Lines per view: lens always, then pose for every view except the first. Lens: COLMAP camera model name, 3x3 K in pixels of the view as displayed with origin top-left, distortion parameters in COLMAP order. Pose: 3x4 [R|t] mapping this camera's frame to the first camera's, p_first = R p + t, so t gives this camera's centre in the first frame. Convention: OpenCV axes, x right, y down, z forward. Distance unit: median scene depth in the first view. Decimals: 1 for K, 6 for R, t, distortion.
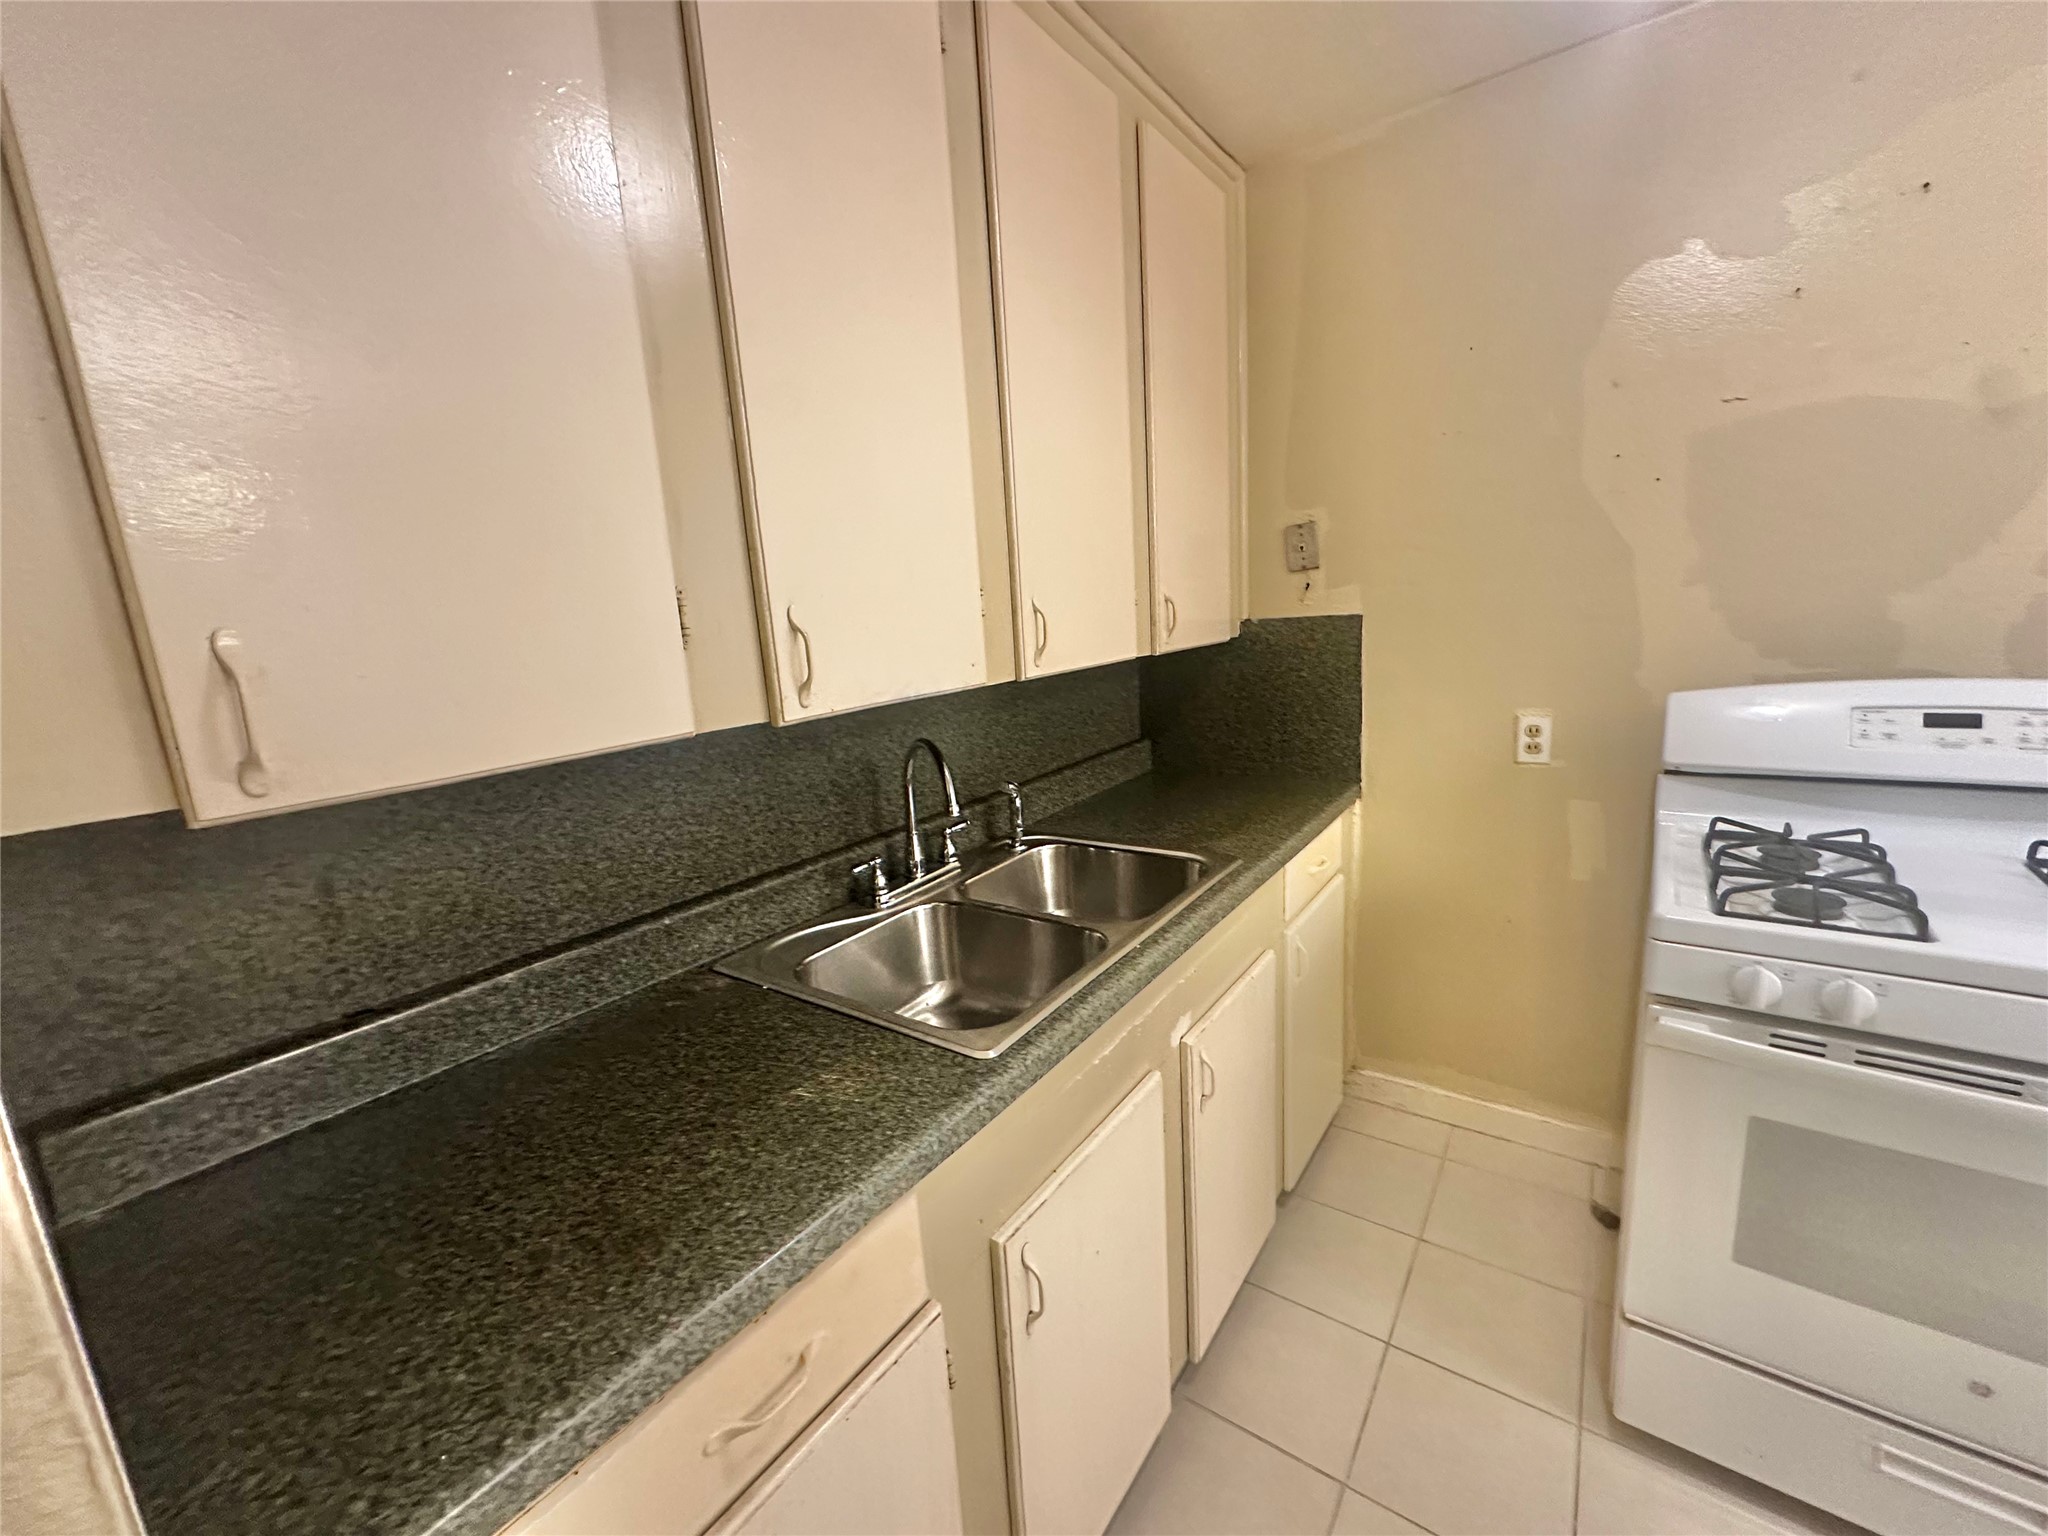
lens RADIAL K [[815.2, 0, 1023.9], [0, 815.2, 766.7], [0, 0, 1]] dist [-0.006739, 0.002155]
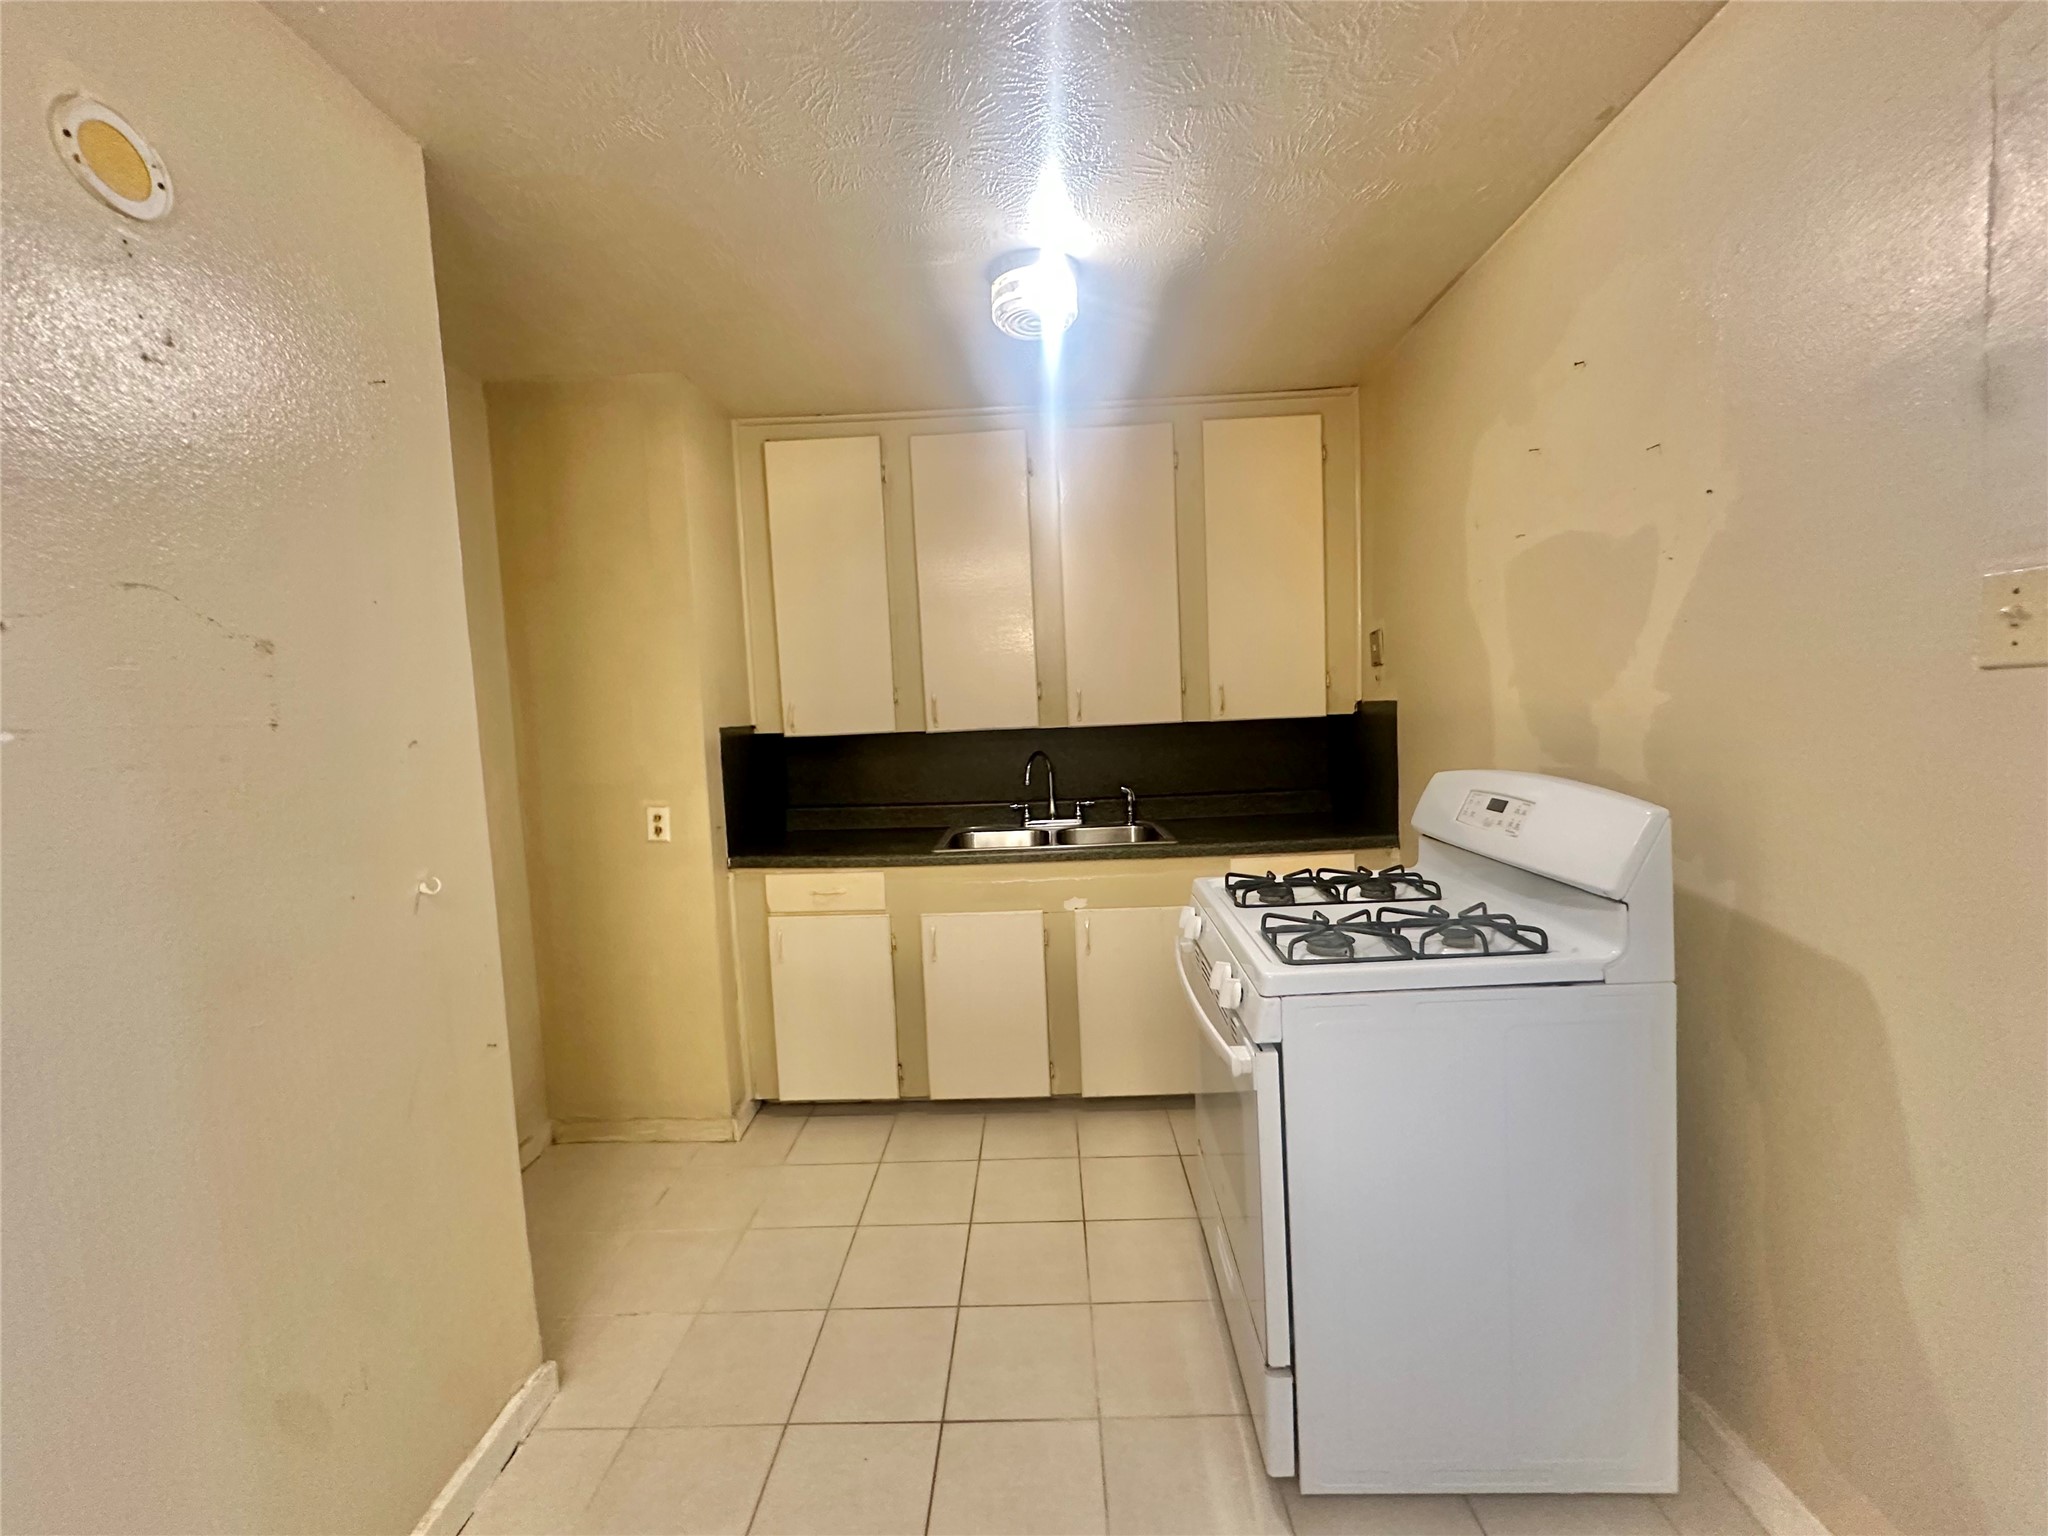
lens RADIAL K [[815.2, 0, 1023.9], [0, 815.2, 766.7], [0, 0, 1]] dist [-0.006739, 0.002155]
pose [[0.566169, 0.103087, -0.817818, 1.554855], [-0.153275, 0.988012, 0.018429, -0.024770], [0.809913, 0.114917, 0.575182, -0.262780]]
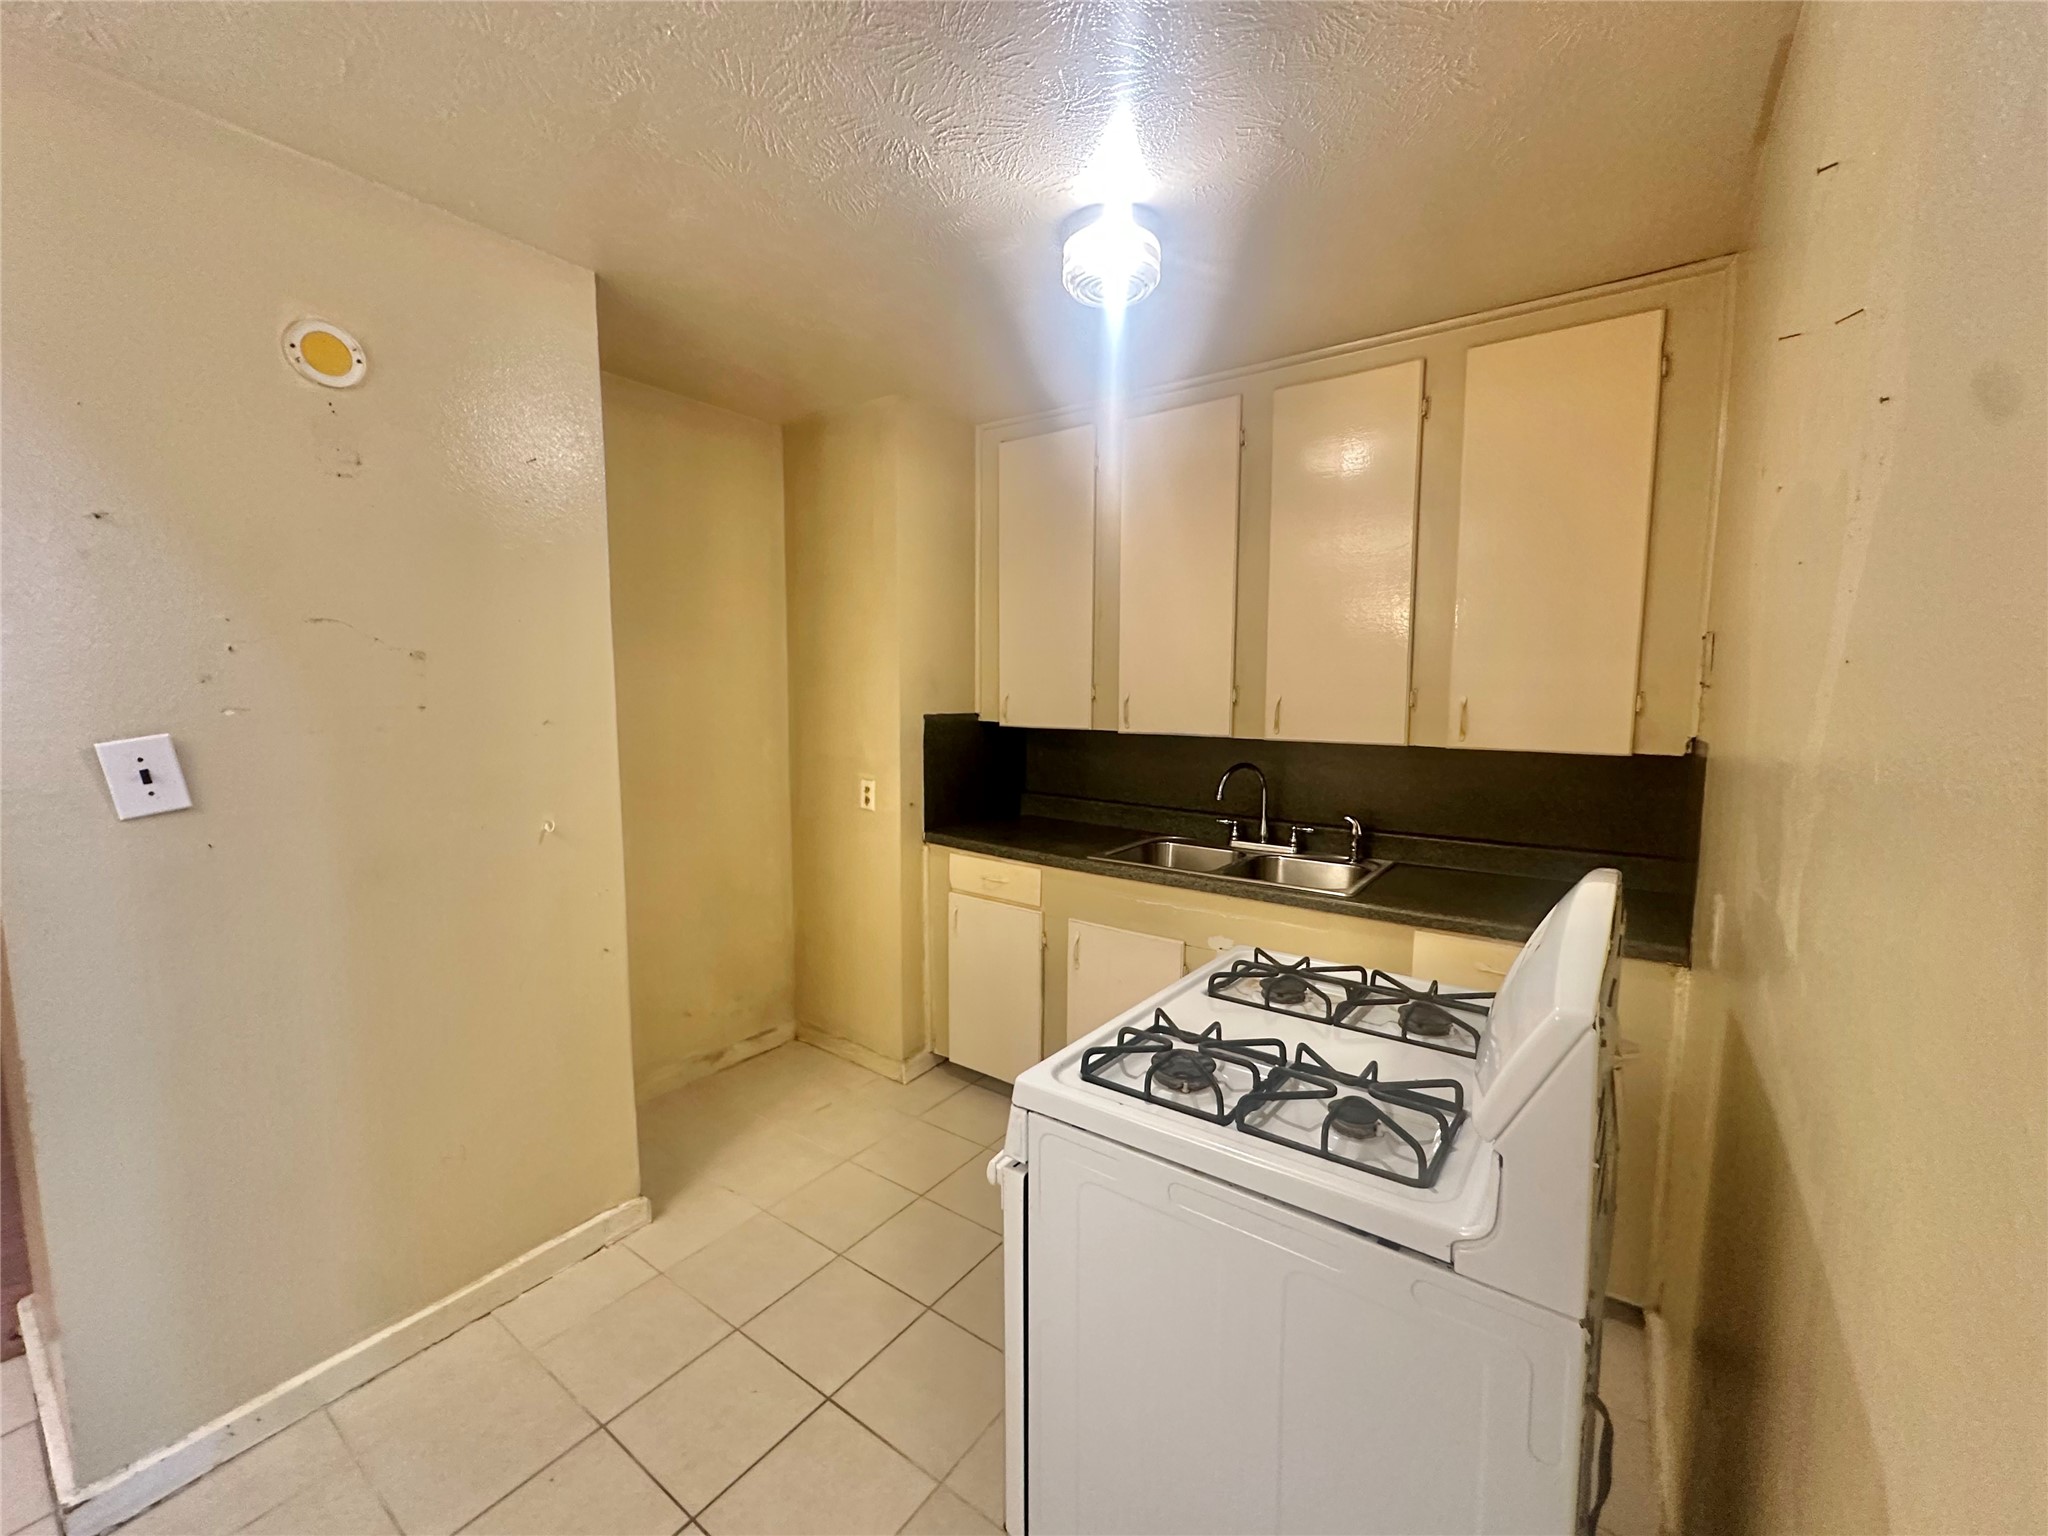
lens RADIAL K [[815.2, 0, 1023.9], [0, 815.2, 766.7], [0, 0, 1]] dist [-0.006739, 0.002155]
pose [[0.003784, 0.160776, -0.986984, 1.676651], [-0.200875, 0.966995, 0.156750, -0.210830], [0.979610, 0.197667, 0.035955, 0.407006]]
